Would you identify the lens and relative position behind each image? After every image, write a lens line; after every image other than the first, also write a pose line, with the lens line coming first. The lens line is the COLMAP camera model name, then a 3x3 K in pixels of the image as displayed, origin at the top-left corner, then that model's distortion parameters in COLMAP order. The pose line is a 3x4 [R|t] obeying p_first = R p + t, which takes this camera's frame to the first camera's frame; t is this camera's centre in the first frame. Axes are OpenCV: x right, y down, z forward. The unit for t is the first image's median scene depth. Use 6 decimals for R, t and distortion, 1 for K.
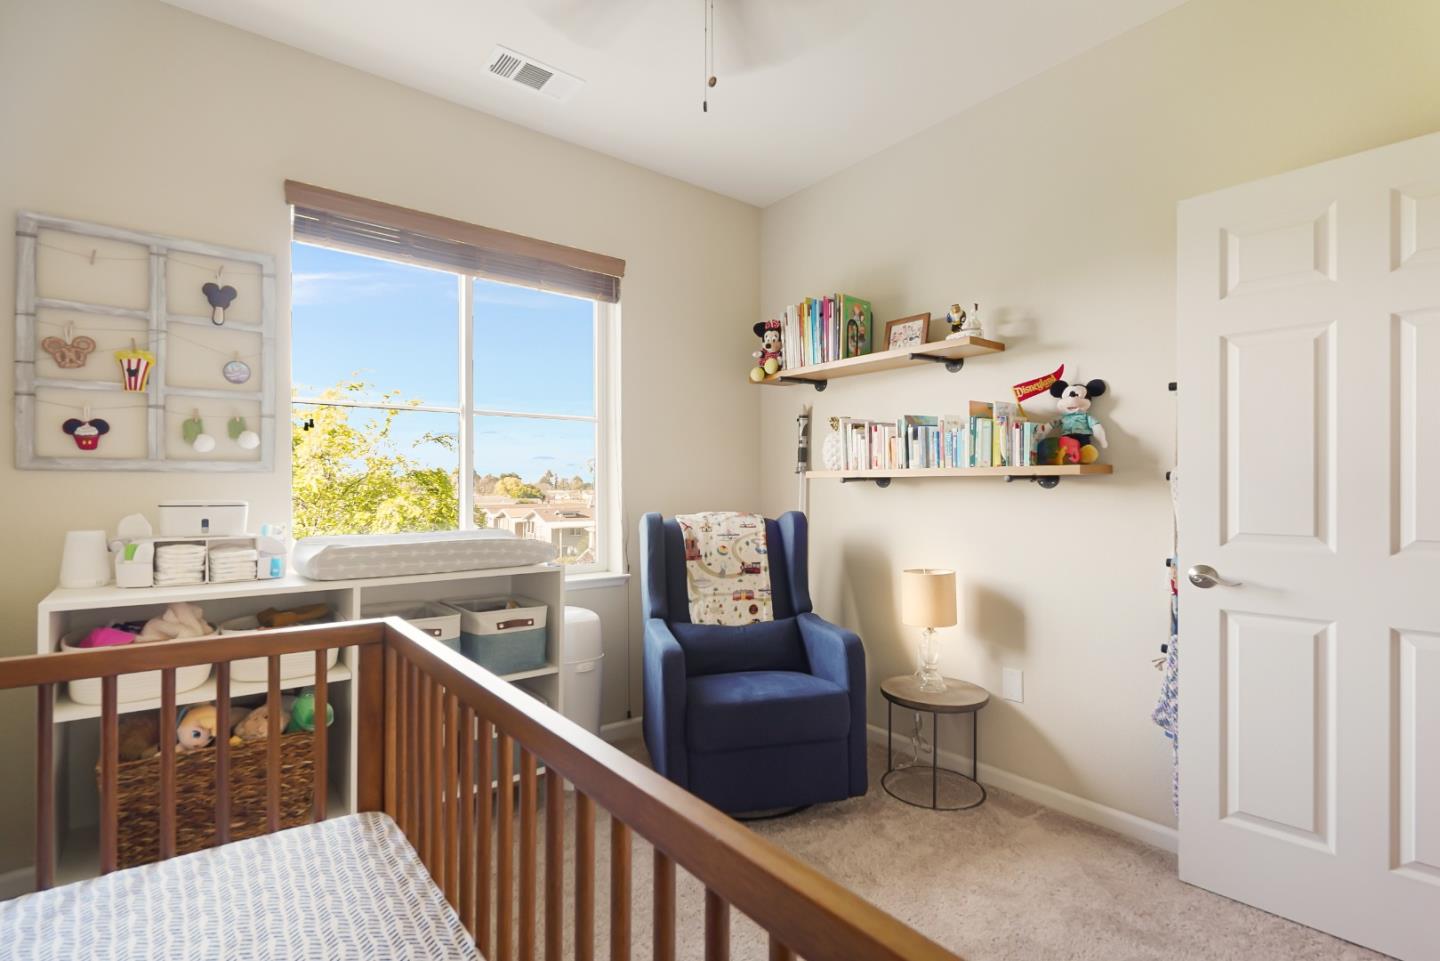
lens RADIAL K [[694.1, 0, 735.3], [0, 694.1, 481.4], [0, 0, 1]] dist [0.012023, 0.000048]
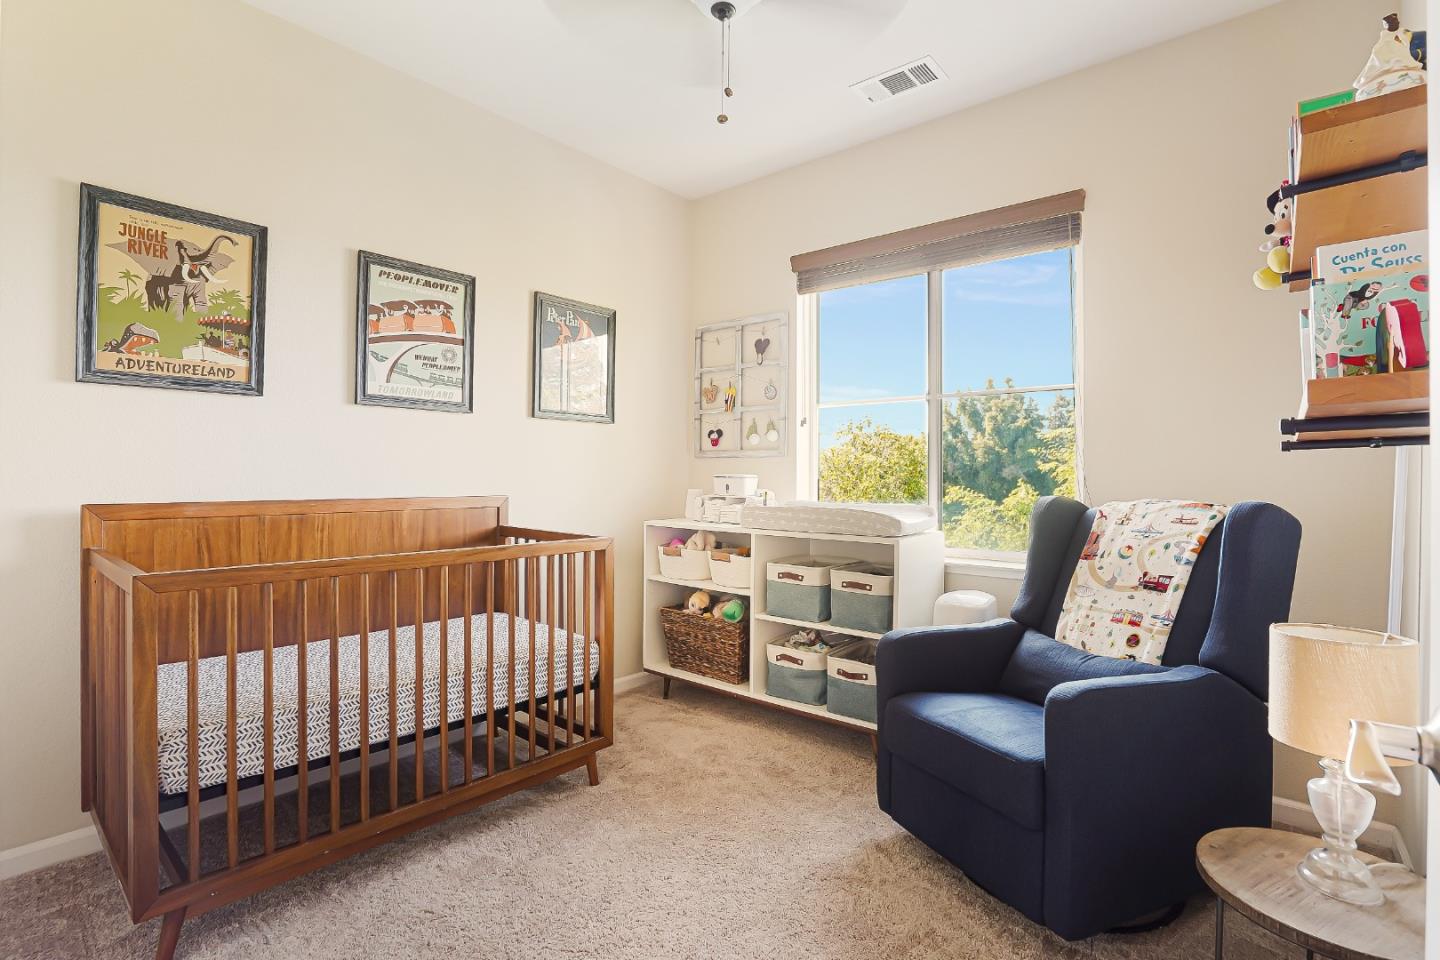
lens RADIAL K [[682.5, 0, 711.5], [0, 682.5, 472.8], [0, 0, 1]] dist [-0.052626, 0.020796]
pose [[0.180874, -0.001089, -0.983506, 0.598324], [0.001197, 0.999999, -0.000887, 0.019035], [0.983506, -0.001016, 0.180875, 0.473281]]
